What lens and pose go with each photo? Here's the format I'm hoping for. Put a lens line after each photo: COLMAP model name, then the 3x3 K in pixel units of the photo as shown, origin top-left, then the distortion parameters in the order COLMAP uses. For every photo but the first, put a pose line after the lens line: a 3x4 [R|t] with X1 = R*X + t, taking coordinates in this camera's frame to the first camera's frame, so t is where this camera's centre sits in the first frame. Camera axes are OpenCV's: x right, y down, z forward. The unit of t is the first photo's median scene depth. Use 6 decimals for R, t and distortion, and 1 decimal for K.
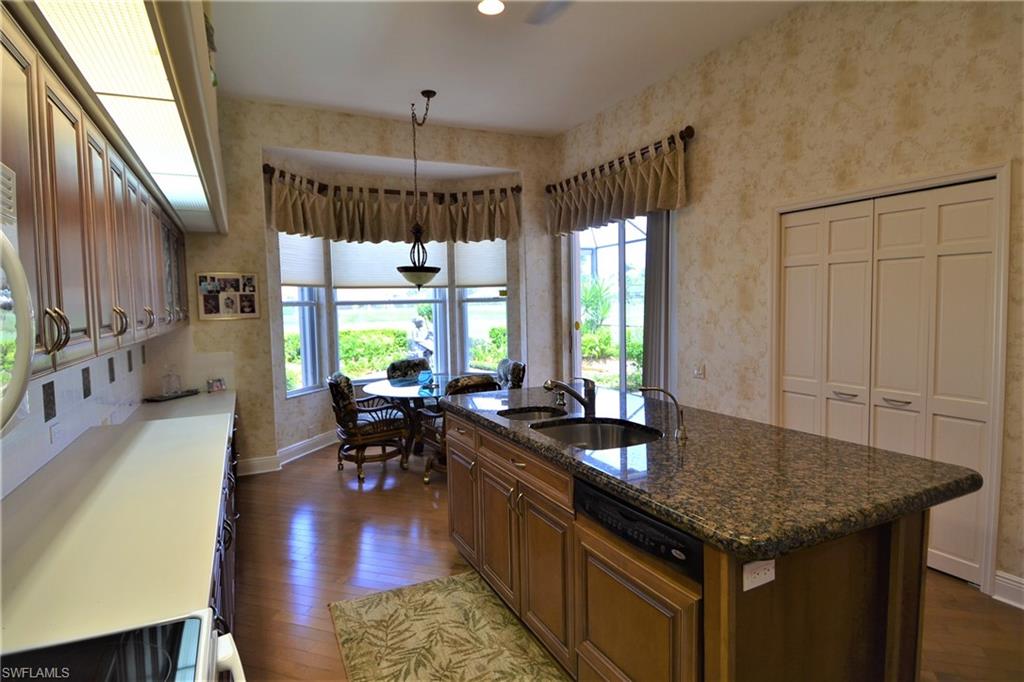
lens RADIAL K [[543.3, 0, 501.2], [0, 543.3, 336.2], [0, 0, 1]] dist [0.051409, -0.055646]
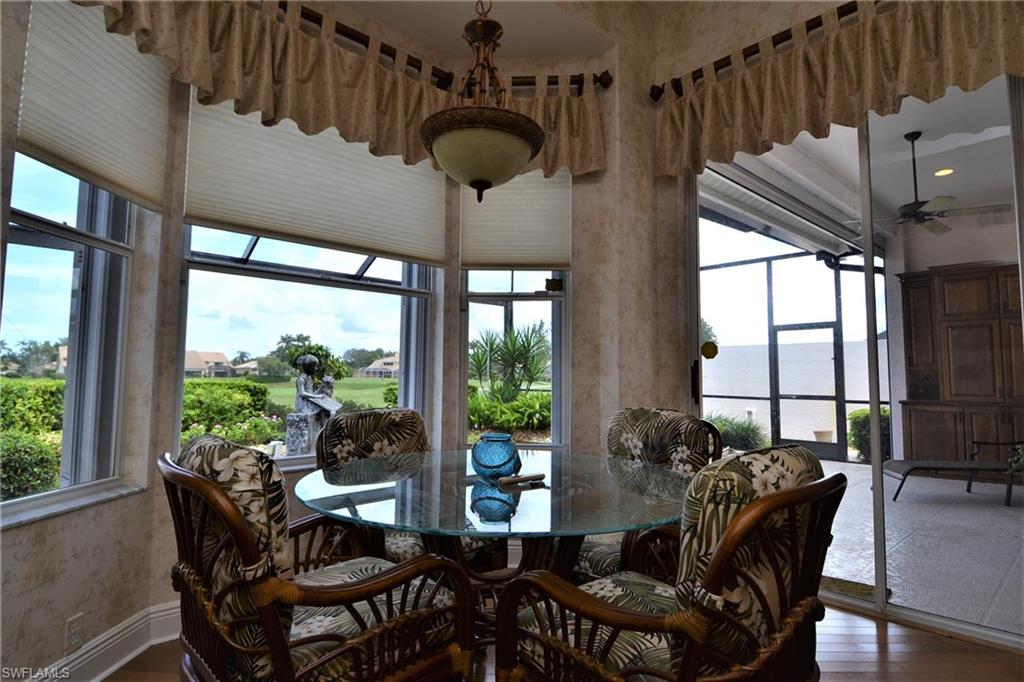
lens RADIAL K [[543.3, 0, 501.2], [0, 543.3, 336.2], [0, 0, 1]] dist [0.051409, -0.055646]
pose [[0.957467, 0.053853, 0.283474, -0.243042], [-0.013735, 0.989822, -0.141650, 0.053100], [-0.288216, 0.131732, 0.948461, 0.703067]]
